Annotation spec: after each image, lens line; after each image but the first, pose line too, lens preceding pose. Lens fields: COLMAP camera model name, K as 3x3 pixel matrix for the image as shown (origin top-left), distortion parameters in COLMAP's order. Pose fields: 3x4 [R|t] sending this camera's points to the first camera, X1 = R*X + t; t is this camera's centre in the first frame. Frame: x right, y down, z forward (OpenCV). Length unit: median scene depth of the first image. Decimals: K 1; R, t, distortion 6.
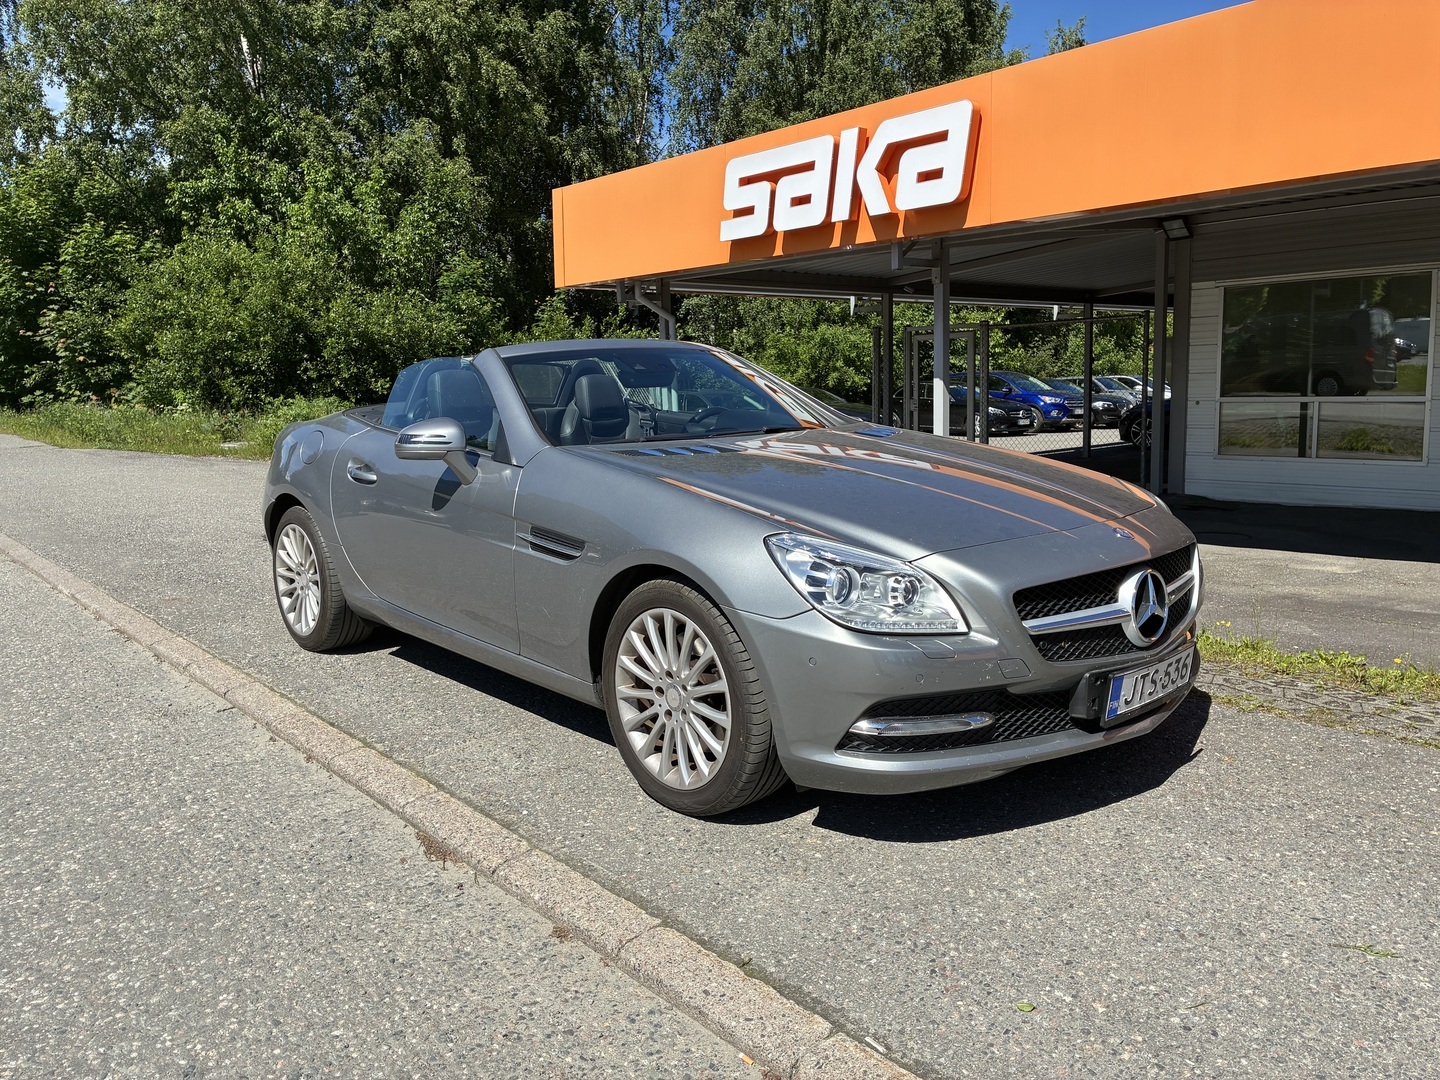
lens RADIAL K [[1104.9, 0, 721.0], [0, 1104.9, 538.1], [0, 0, 1]] dist [0.052059, -0.070370]
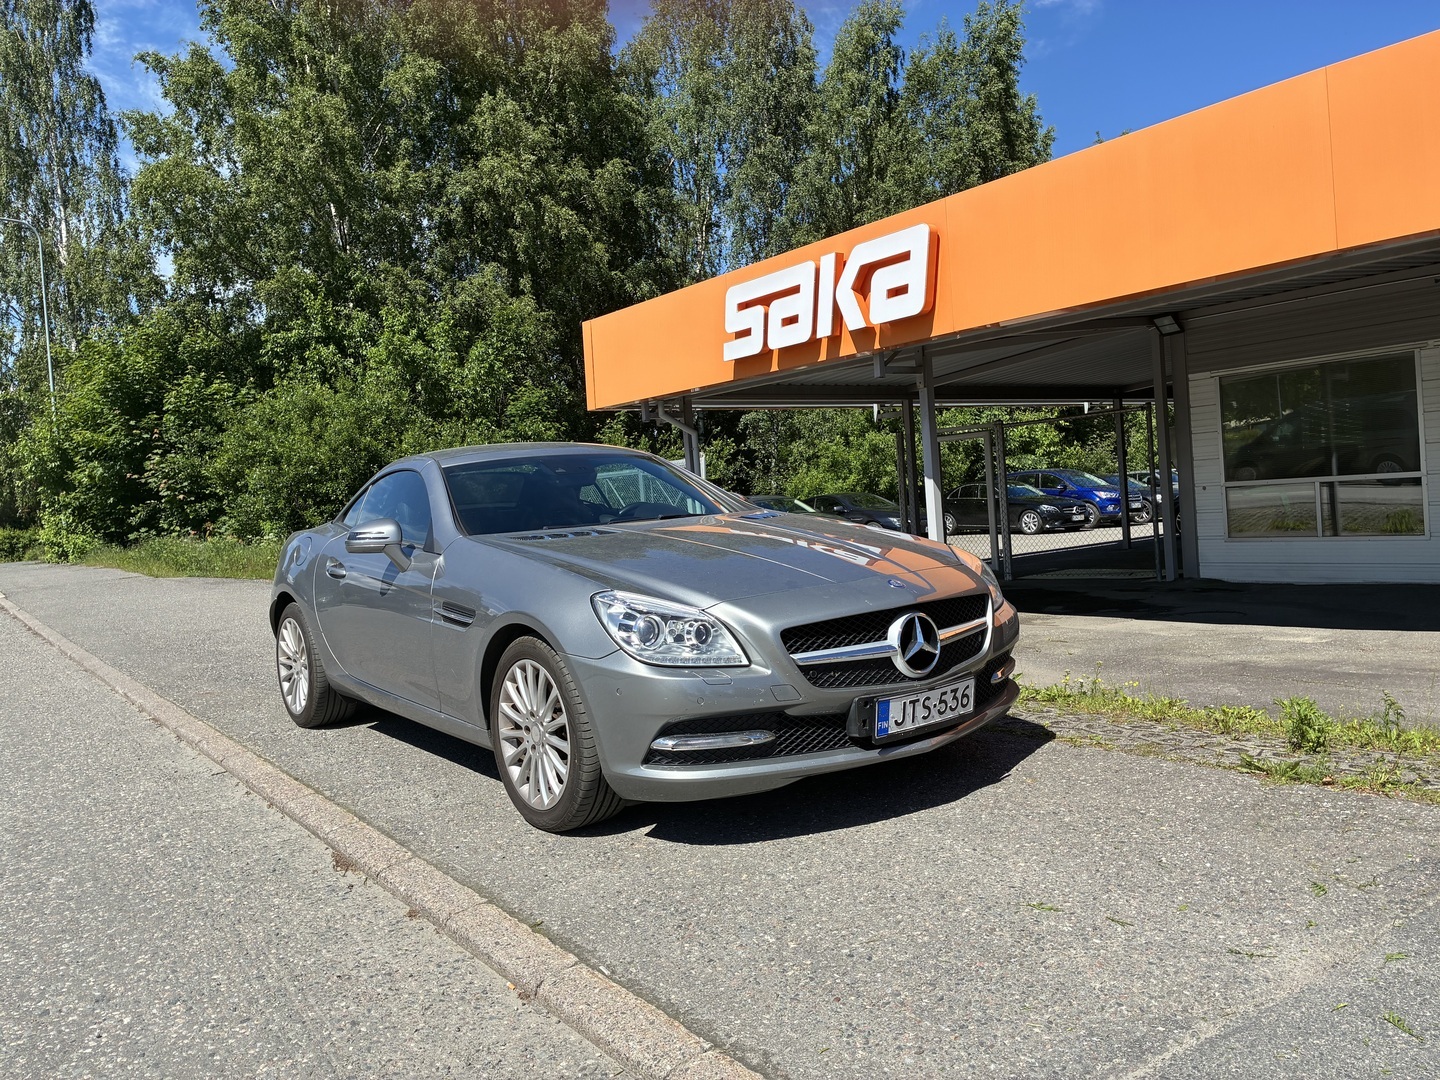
lens RADIAL K [[1104.9, 0, 717.6], [0, 1104.9, 537.3], [0, 0, 1]] dist [0.052059, -0.070370]
pose [[0.995740, -0.041292, -0.082444, 0.088560], [0.032599, 0.994029, -0.104133, 0.021150], [0.086252, 0.101002, 0.991140, -0.070652]]
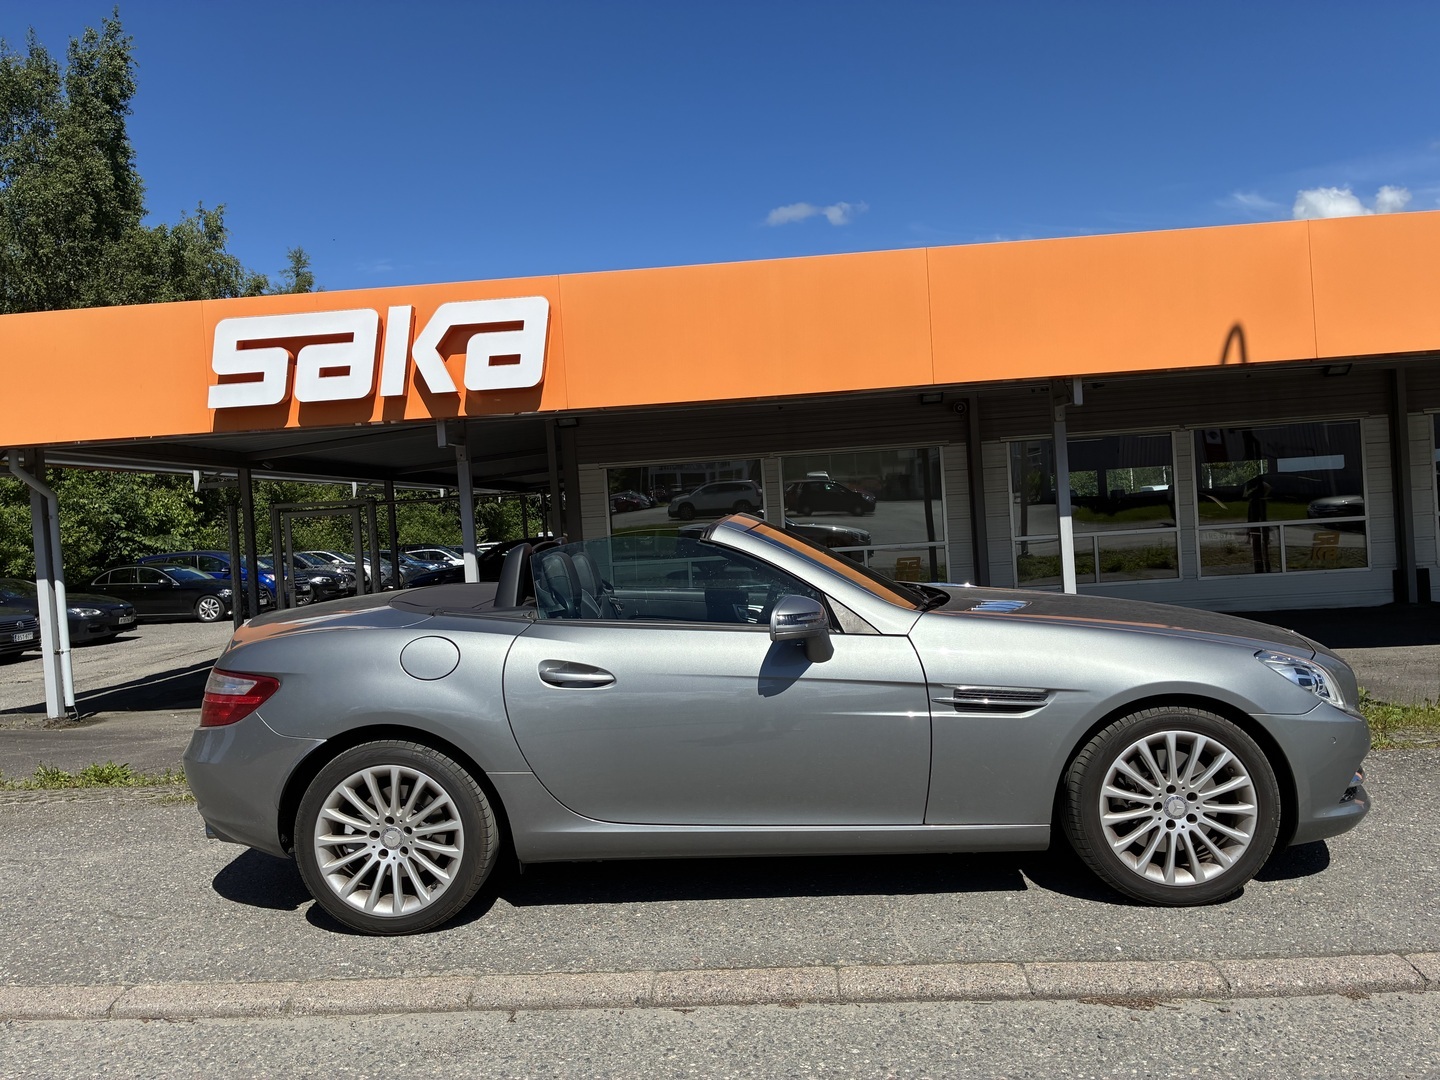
lens RADIAL K [[1104.9, 0, 728.0], [0, 1104.9, 539.8], [0, 0, 1]] dist [0.052059, -0.070370]
pose [[0.693635, -0.035359, 0.719459, -0.406285], [0.146160, 0.984926, -0.092508, -0.032110], [-0.705343, 0.169323, 0.688347, 0.158263]]
